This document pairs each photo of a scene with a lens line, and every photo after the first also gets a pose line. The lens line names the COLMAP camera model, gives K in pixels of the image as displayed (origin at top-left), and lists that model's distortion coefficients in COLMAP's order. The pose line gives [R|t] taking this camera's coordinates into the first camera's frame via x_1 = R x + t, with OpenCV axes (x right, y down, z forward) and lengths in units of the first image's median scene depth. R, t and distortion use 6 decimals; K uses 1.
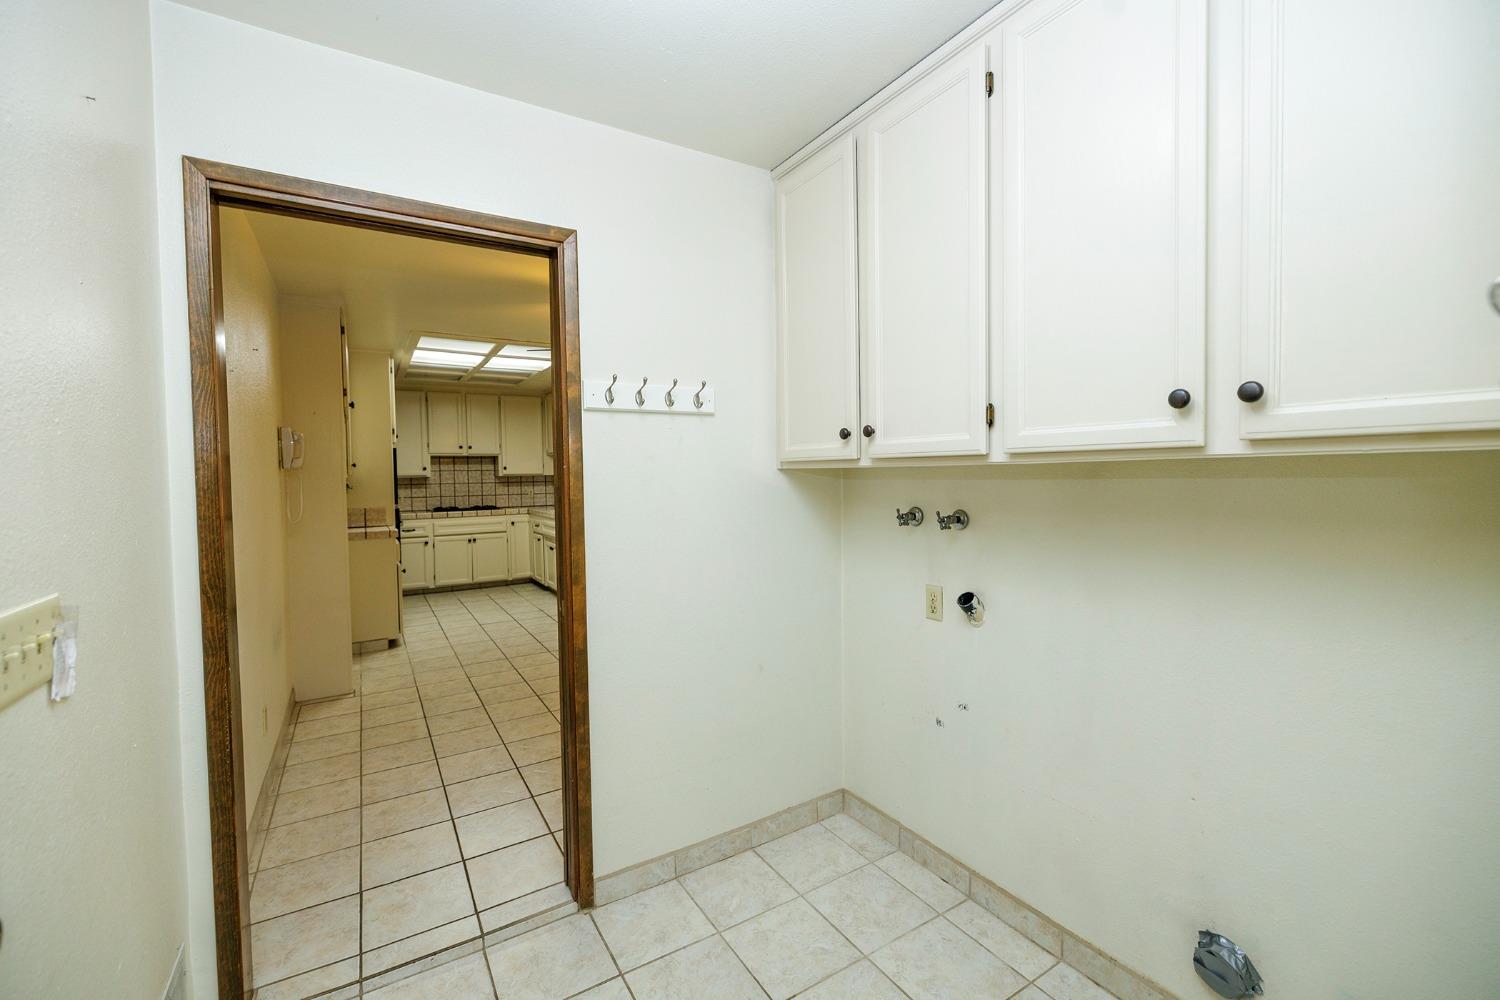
lens RADIAL K [[626.6, 0, 741.5], [0, 626.6, 495.2], [0, 0, 1]] dist [0.000102, 0.000053]
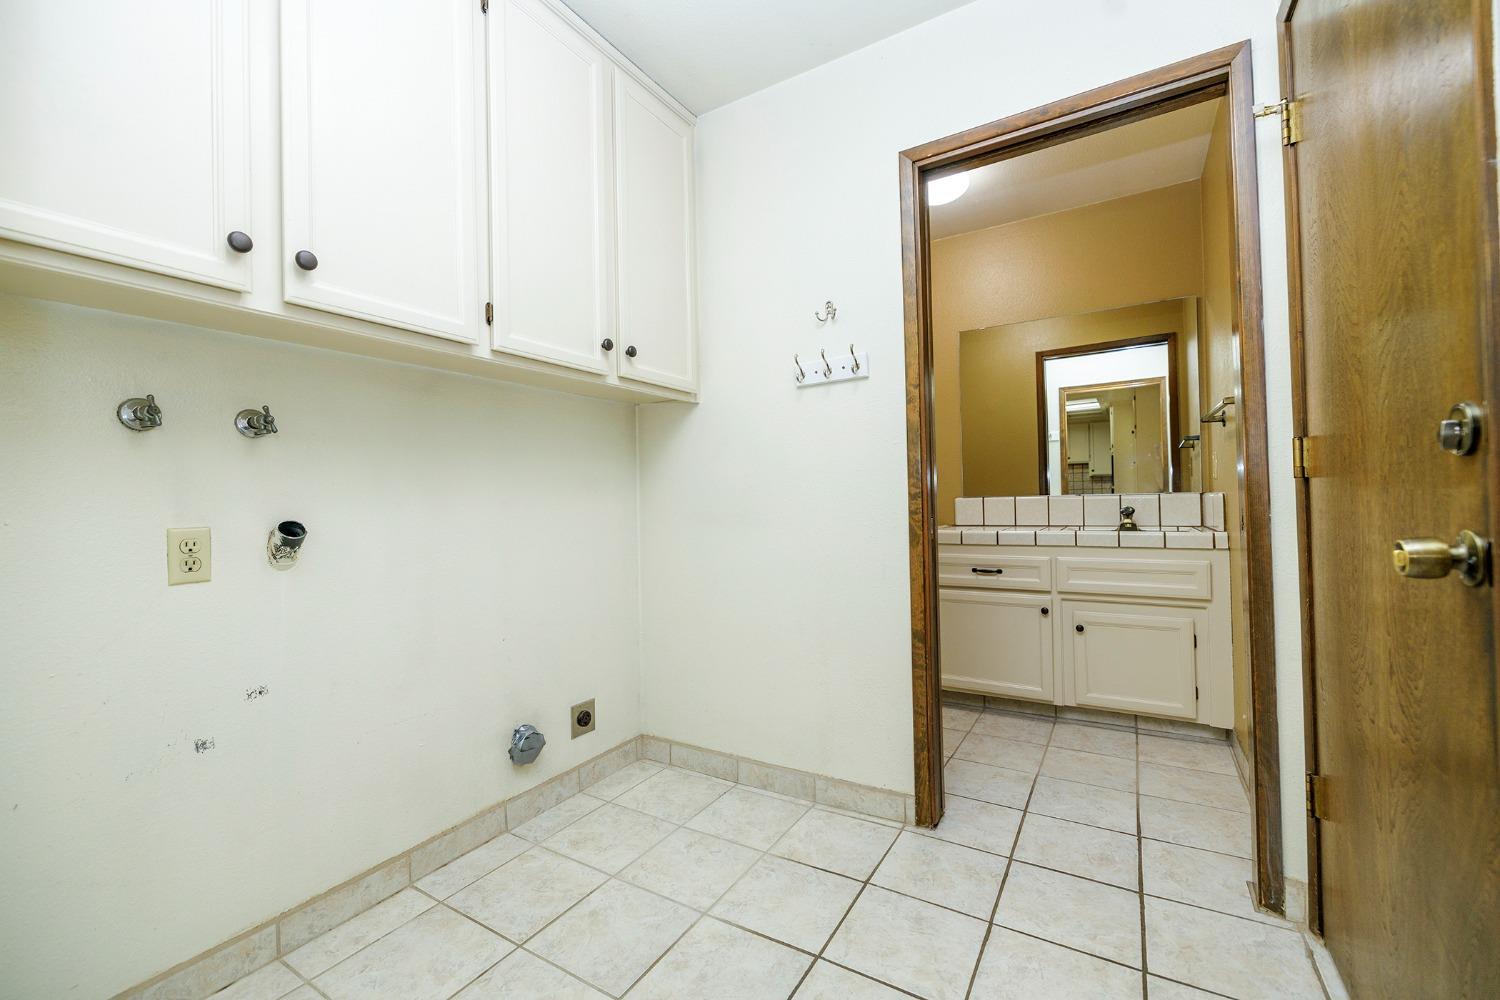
lens RADIAL K [[626.6, 0, 741.5], [0, 626.6, 495.2], [0, 0, 1]] dist [0.000102, 0.000053]
pose [[-0.459112, 0.034051, 0.887725, -0.554378], [0.059008, 0.998227, -0.007771, 0.164276], [-0.886416, 0.048815, -0.460308, 0.883414]]
